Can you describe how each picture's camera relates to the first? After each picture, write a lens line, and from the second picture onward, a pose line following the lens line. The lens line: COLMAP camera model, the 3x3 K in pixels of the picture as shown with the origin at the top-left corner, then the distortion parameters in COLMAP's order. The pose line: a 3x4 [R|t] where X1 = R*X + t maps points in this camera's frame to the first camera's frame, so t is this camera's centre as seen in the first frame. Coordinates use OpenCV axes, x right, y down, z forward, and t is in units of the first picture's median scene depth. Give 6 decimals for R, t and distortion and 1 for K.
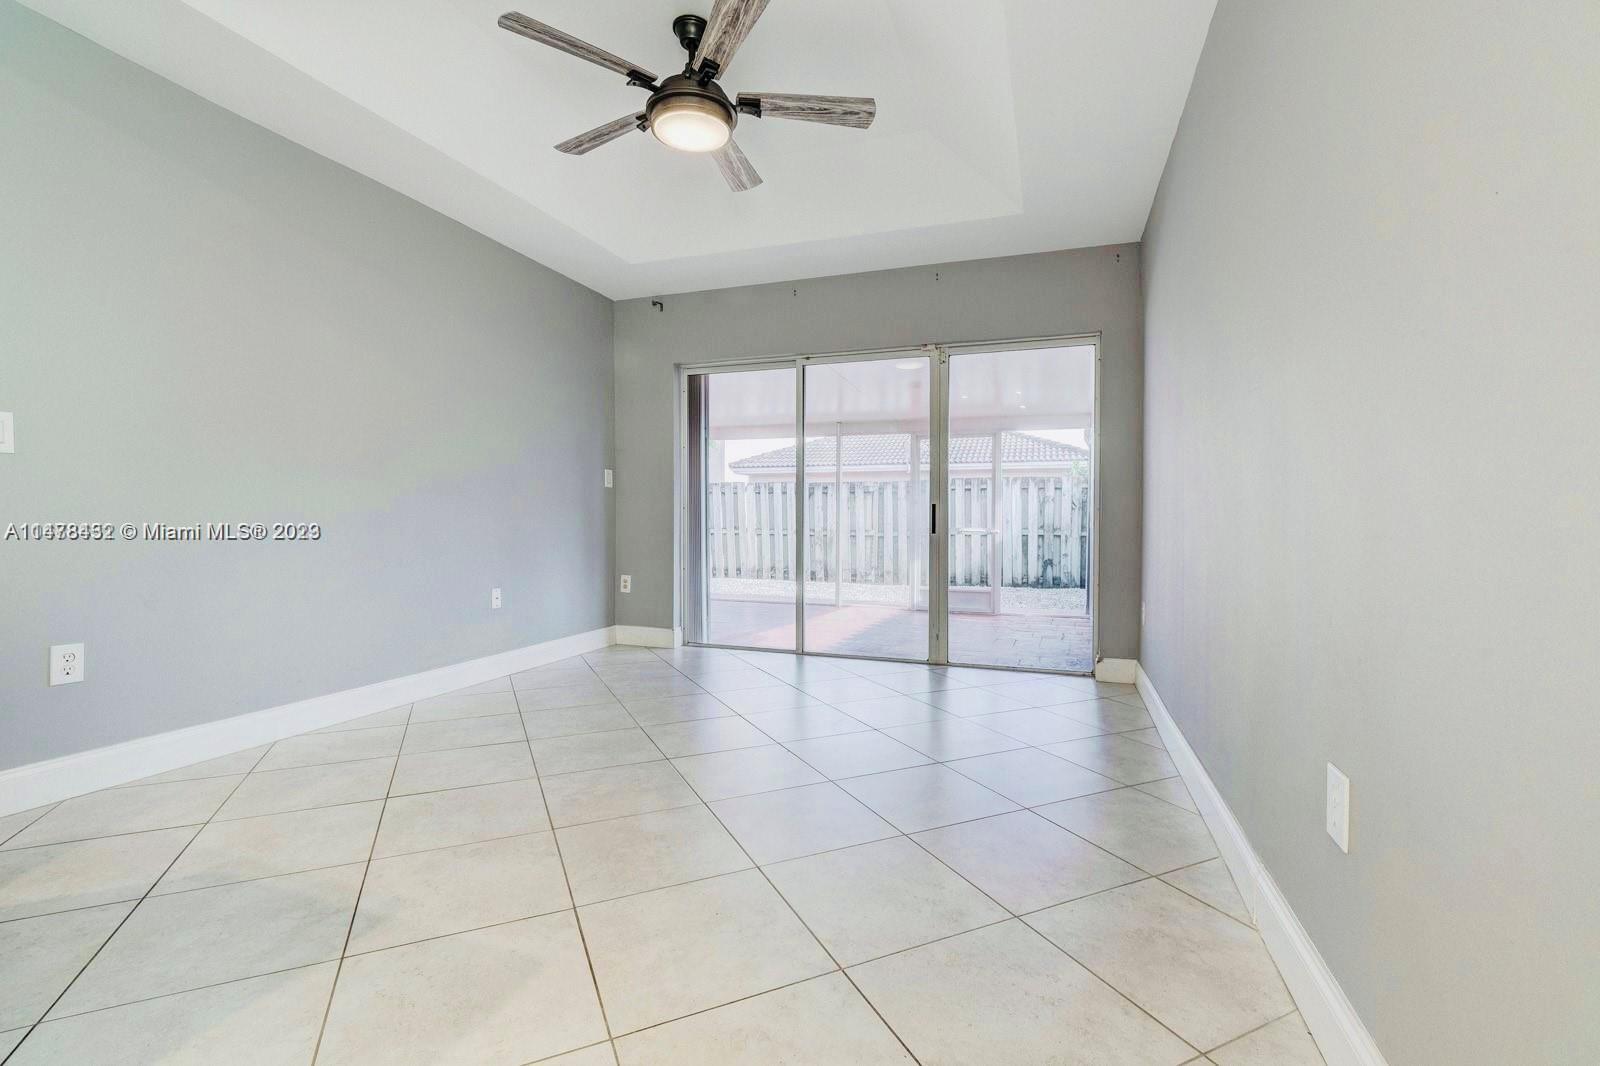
lens RADIAL K [[735.5, 0, 790.4], [0, 735.5, 521.6], [0, 0, 1]] dist [0.006286, 0.000643]
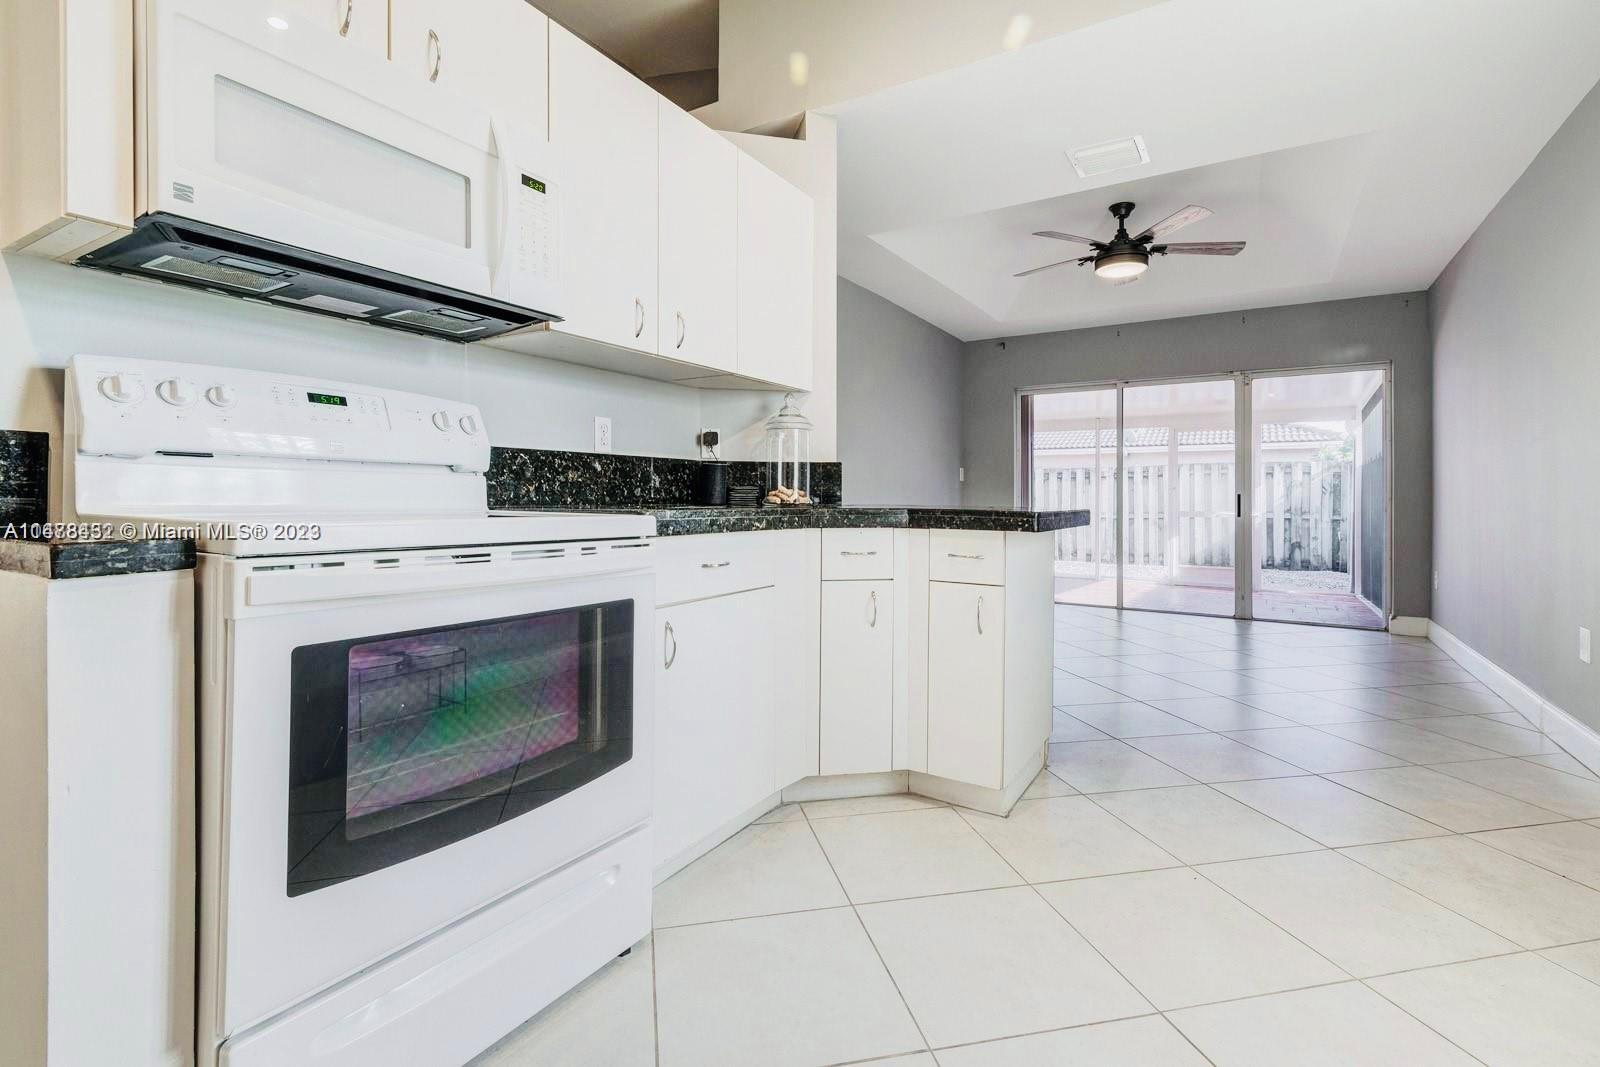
lens RADIAL K [[735.5, 0, 801.5], [0, 735.5, 493.8], [0, 0, 1]] dist [0.006286, 0.000643]
pose [[0.975706, 0.000302, -0.219085, -0.234493], [-0.002756, 0.999937, -0.010893, -0.007445], [0.219068, 0.011232, 0.975645, -0.371776]]
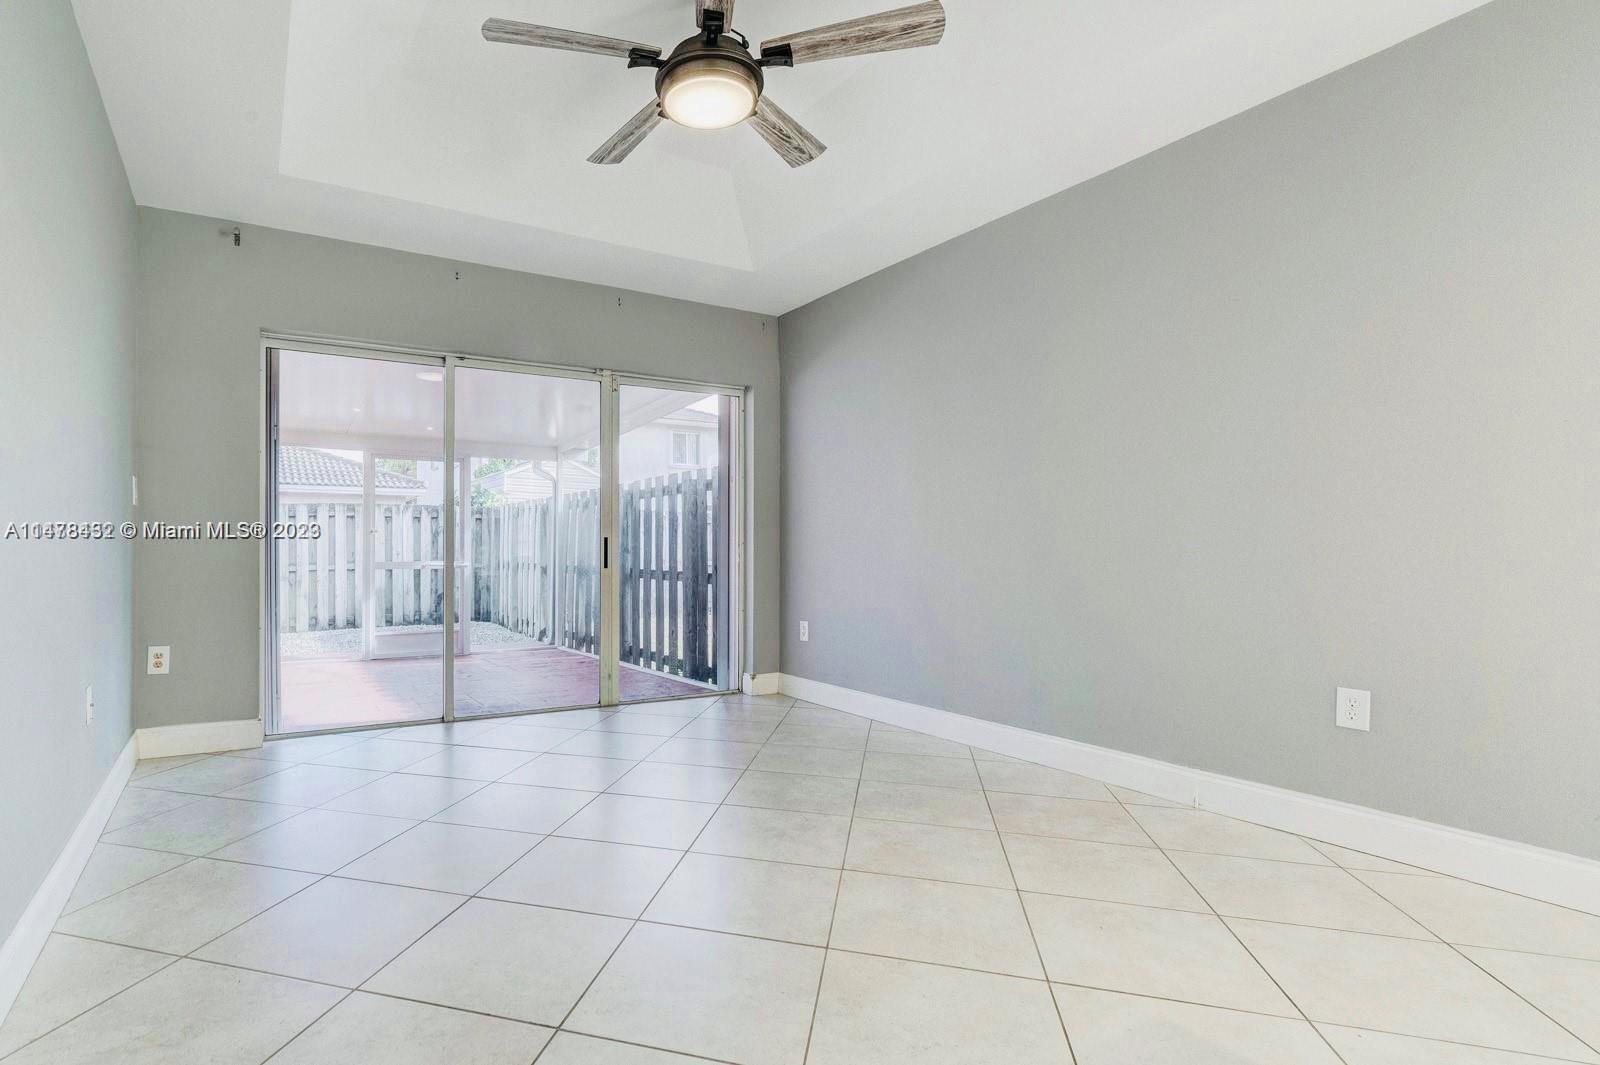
lens RADIAL K [[772.3, 0, 707.7], [0, 772.3, 543.1], [0, 0, 1]] dist [-0.001937, 0.000449]
pose [[0.663679, 0.001430, 0.748016, -0.405440], [0.006479, 0.999950, -0.007660, -0.007359], [-0.747990, 0.009930, 0.663636, 0.209648]]
